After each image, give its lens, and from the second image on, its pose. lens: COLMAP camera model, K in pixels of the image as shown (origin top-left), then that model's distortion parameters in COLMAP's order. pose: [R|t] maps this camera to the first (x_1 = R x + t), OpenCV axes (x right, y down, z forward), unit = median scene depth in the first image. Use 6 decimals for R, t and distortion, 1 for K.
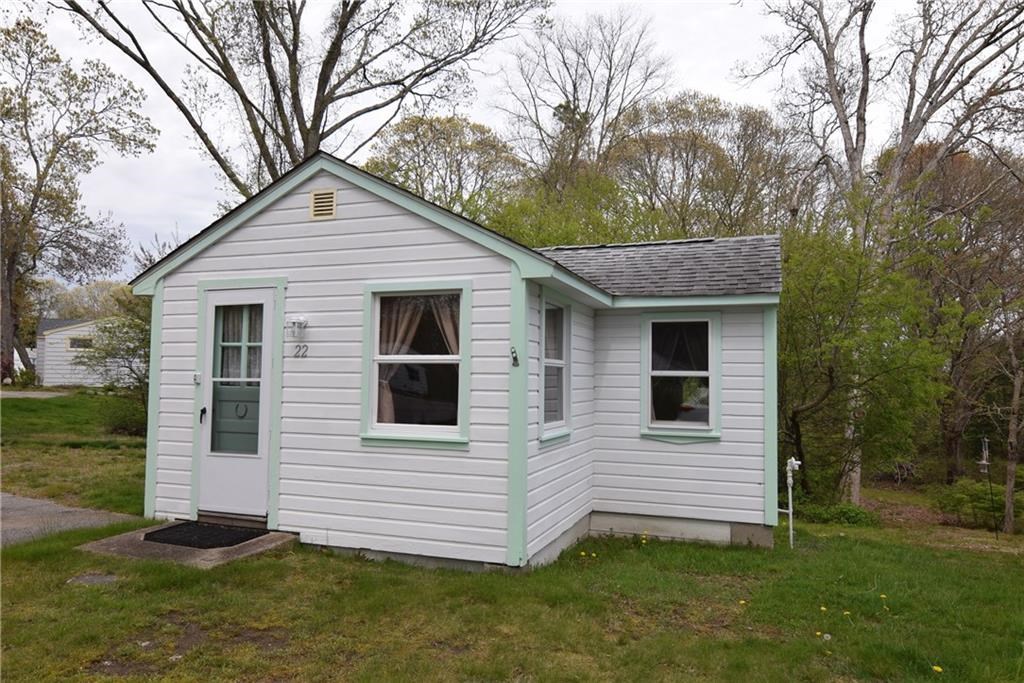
lens RADIAL K [[693.2, 0, 512.0], [0, 693.2, 341.5], [0, 0, 1]] dist [-0.003094, -0.019337]
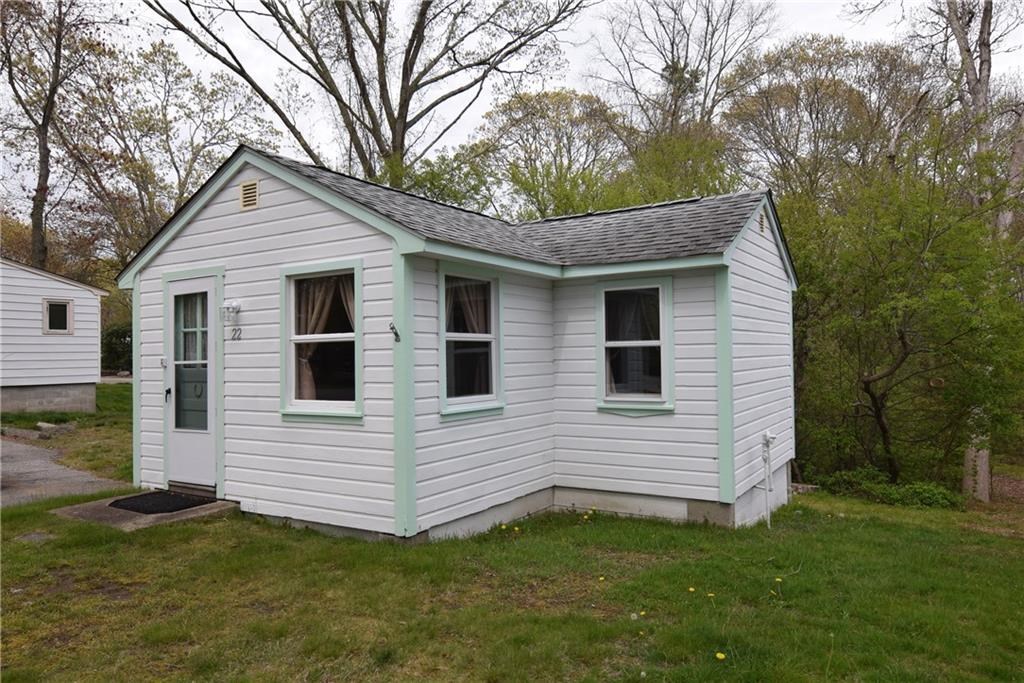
lens RADIAL K [[699.9, 0, 512.0], [0, 699.9, 341.5], [0, 0, 1]] dist [0.002925, -0.023638]
pose [[0.977357, -0.032630, -0.209066, 0.310577], [0.039209, 0.998855, 0.027402, 0.011421], [0.207933, -0.034979, 0.977518, 0.025498]]
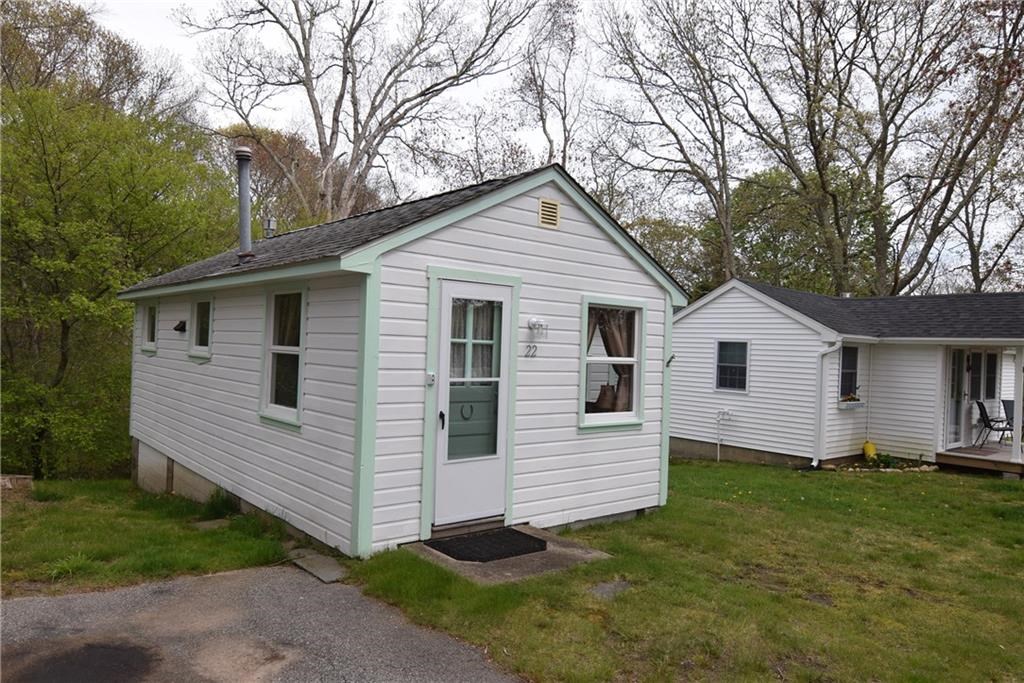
lens RADIAL K [[691.9, 0, 503.8], [0, 691.9, 344.9], [0, 0, 1]] dist [0.007819, -0.024238]
pose [[0.504202, 0.011174, 0.863514, -1.124667], [-0.076088, 0.996602, 0.031531, -0.023262], [-0.860228, -0.081601, 0.503339, 0.467742]]
